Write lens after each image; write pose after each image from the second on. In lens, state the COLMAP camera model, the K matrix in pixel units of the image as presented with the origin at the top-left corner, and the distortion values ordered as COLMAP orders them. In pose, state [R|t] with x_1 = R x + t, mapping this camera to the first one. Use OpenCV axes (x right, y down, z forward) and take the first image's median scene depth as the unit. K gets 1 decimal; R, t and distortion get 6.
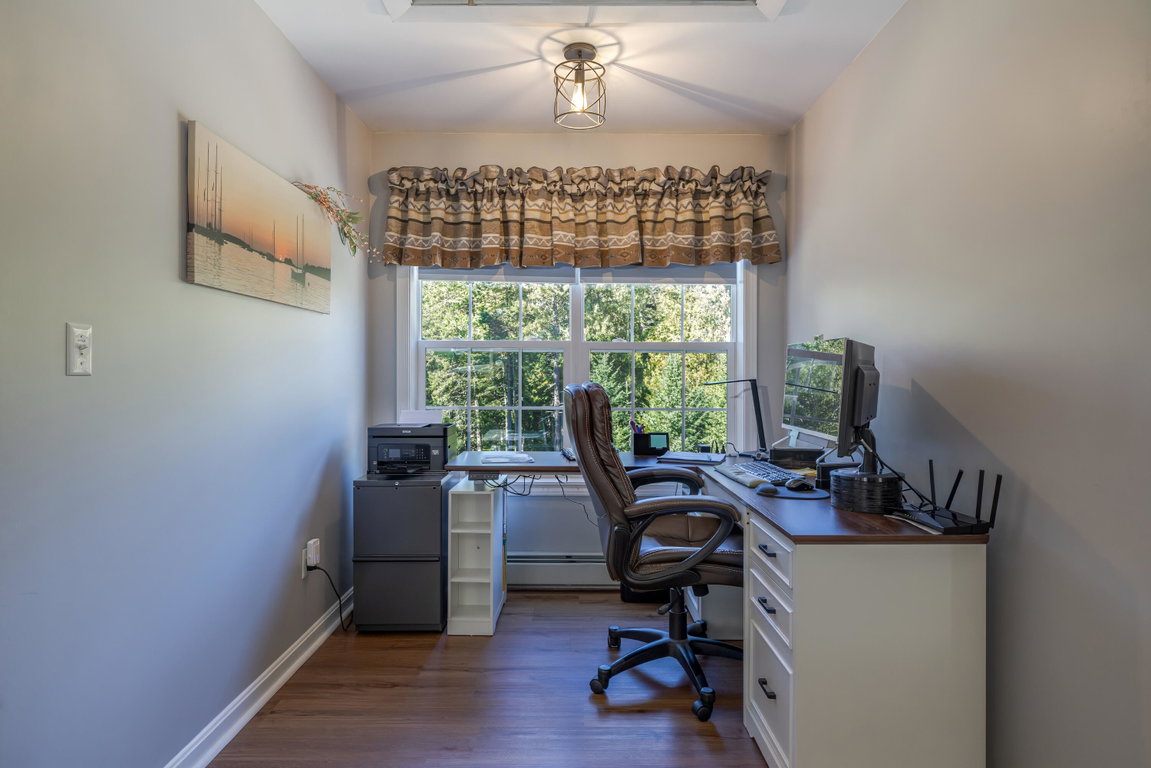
lens RADIAL K [[668.1, 0, 580.5], [0, 668.1, 378.7], [0, 0, 1]] dist [-0.010746, -0.003020]
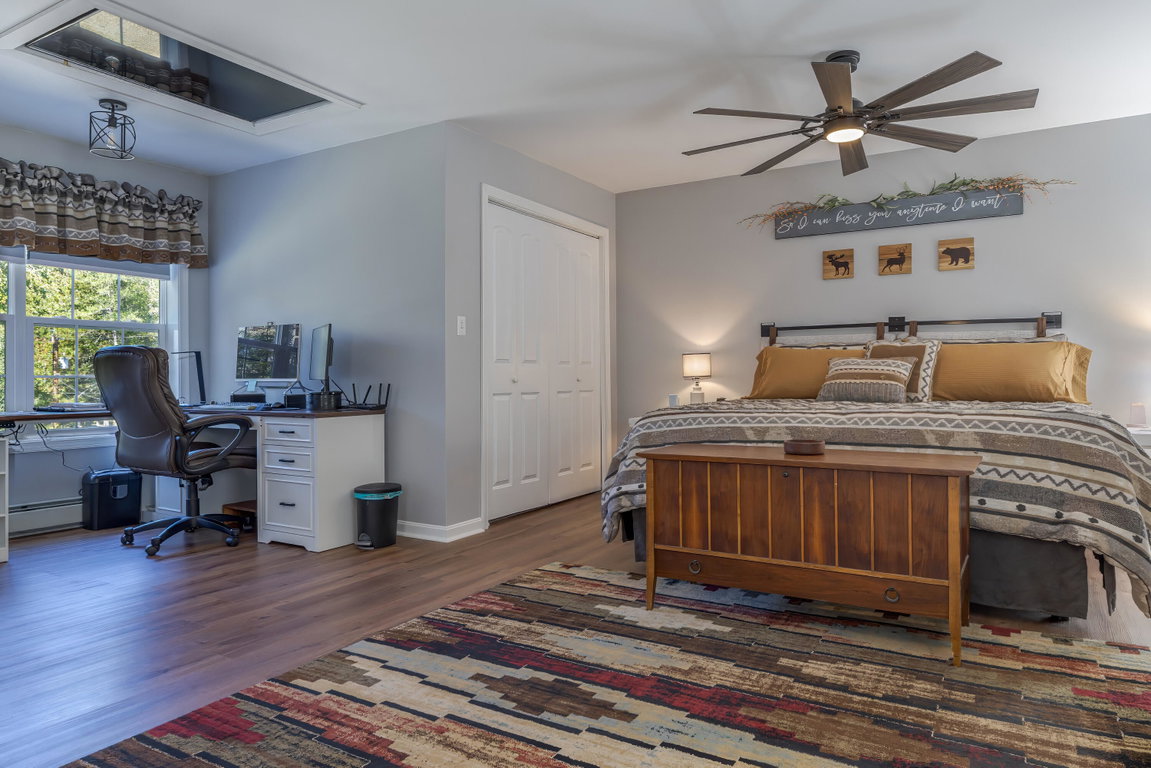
lens RADIAL K [[717.6, 0, 582.7], [0, 717.6, 377.2], [0, 0, 1]] dist [-0.008293, -0.000028]
pose [[0.515877, -0.006751, 0.856636, -0.582343], [0.010667, 0.999942, 0.001456, 0.059502], [-0.856596, 0.008387, 0.515920, -0.442809]]
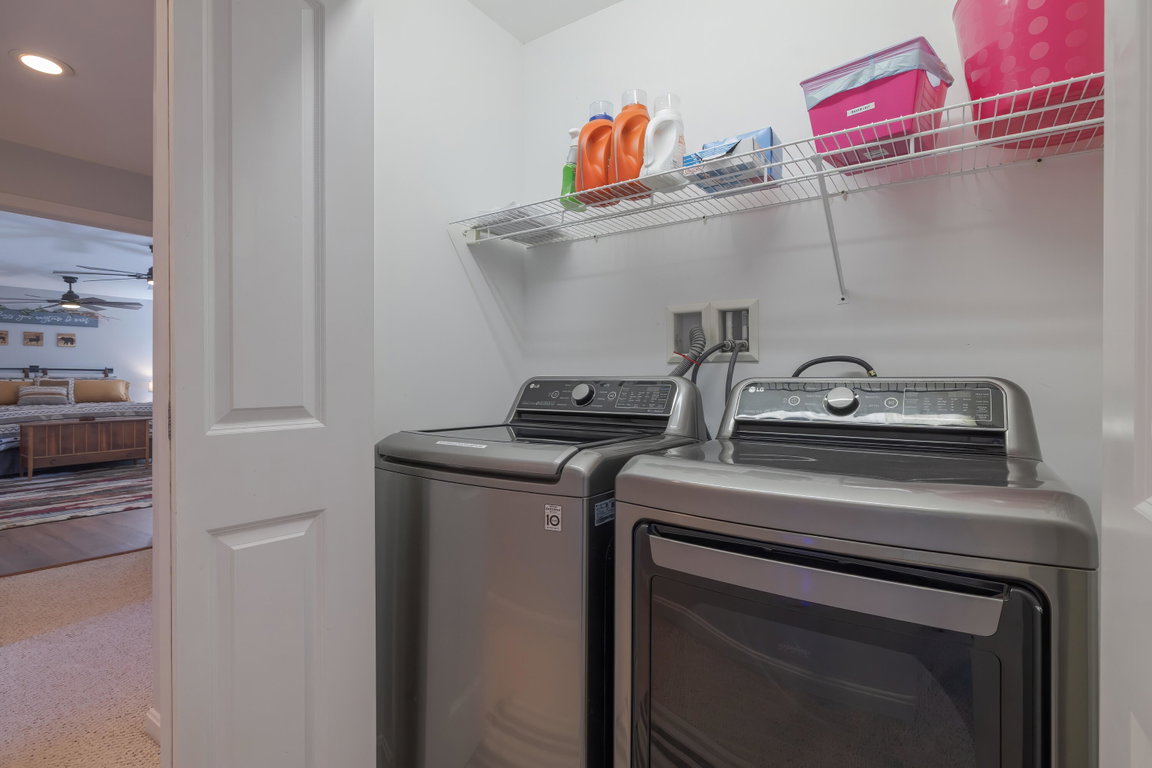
lens RADIAL K [[560.9, 0, 579.6], [0, 560.9, 375.2], [0, 0, 1]] dist [0.003723, 0.000518]
pose [[-0.828204, 0.001971, 0.560423, -2.069630], [0.001910, 0.999998, -0.000695, 0.004864], [-0.560424, 0.000495, -0.828206, 0.314251]]
